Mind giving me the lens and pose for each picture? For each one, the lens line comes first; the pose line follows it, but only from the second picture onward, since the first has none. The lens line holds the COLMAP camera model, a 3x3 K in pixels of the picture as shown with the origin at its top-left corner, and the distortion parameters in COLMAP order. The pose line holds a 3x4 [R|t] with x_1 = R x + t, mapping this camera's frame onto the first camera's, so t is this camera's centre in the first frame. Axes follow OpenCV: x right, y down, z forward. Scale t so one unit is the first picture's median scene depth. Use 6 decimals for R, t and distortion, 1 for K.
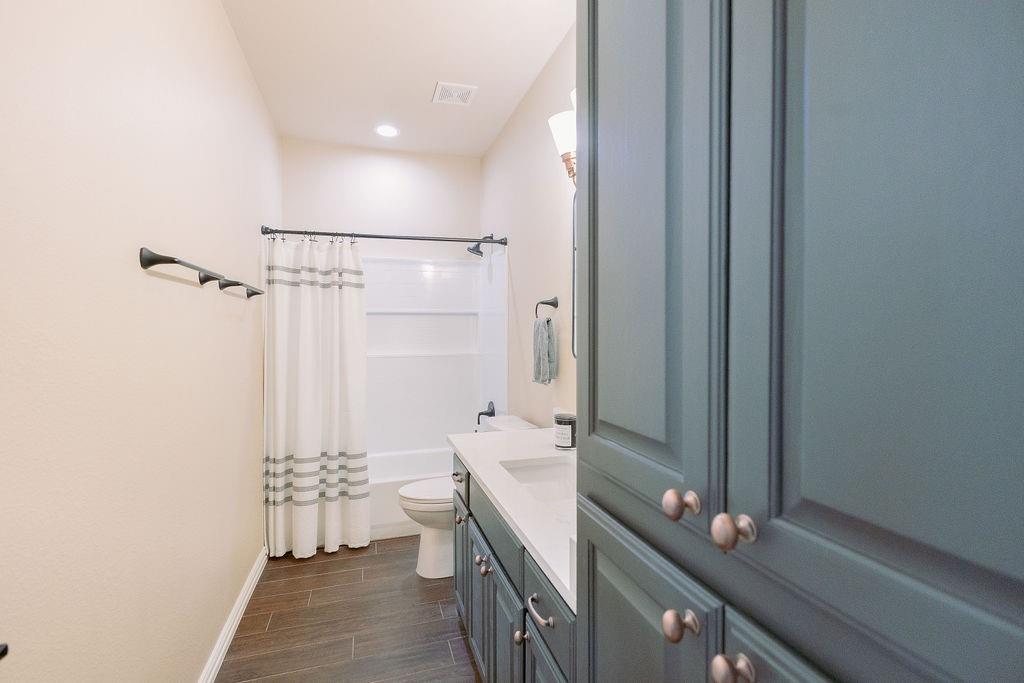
lens RADIAL K [[464.8, 0, 512.3], [0, 464.8, 338.4], [0, 0, 1]] dist [-0.002420, -0.000414]
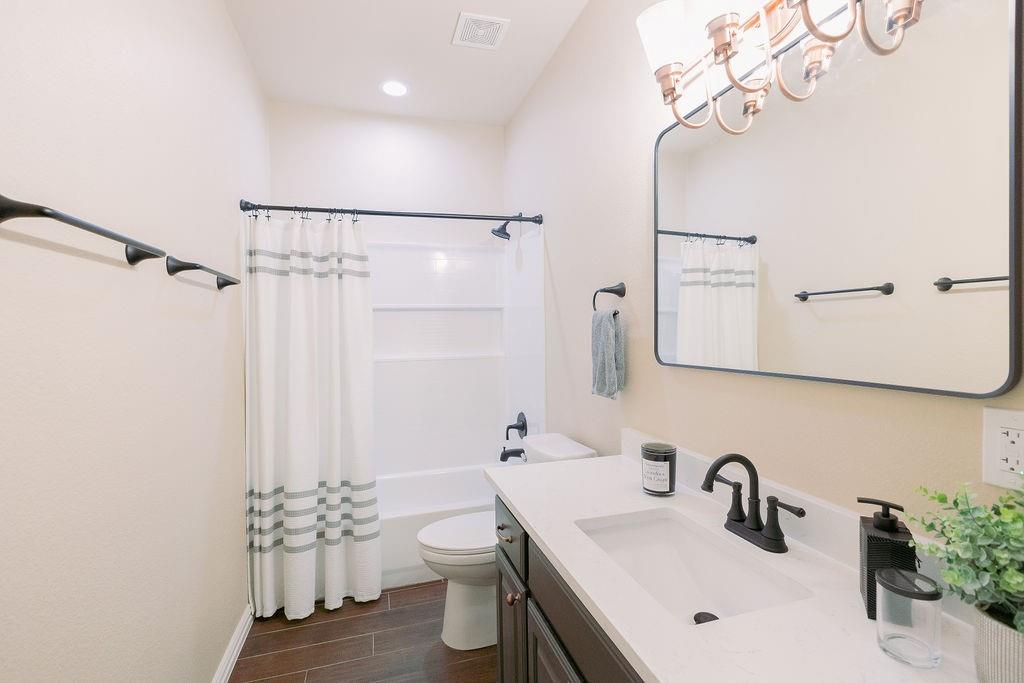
lens RADIAL K [[464.8, 0, 512.5], [0, 464.8, 338.3], [0, 0, 1]] dist [-0.002420, -0.000414]
pose [[0.999899, -0.012072, -0.007507, -0.070519], [0.012111, 0.999914, 0.005087, -0.003530], [0.007445, -0.005178, 0.999959, 0.207504]]
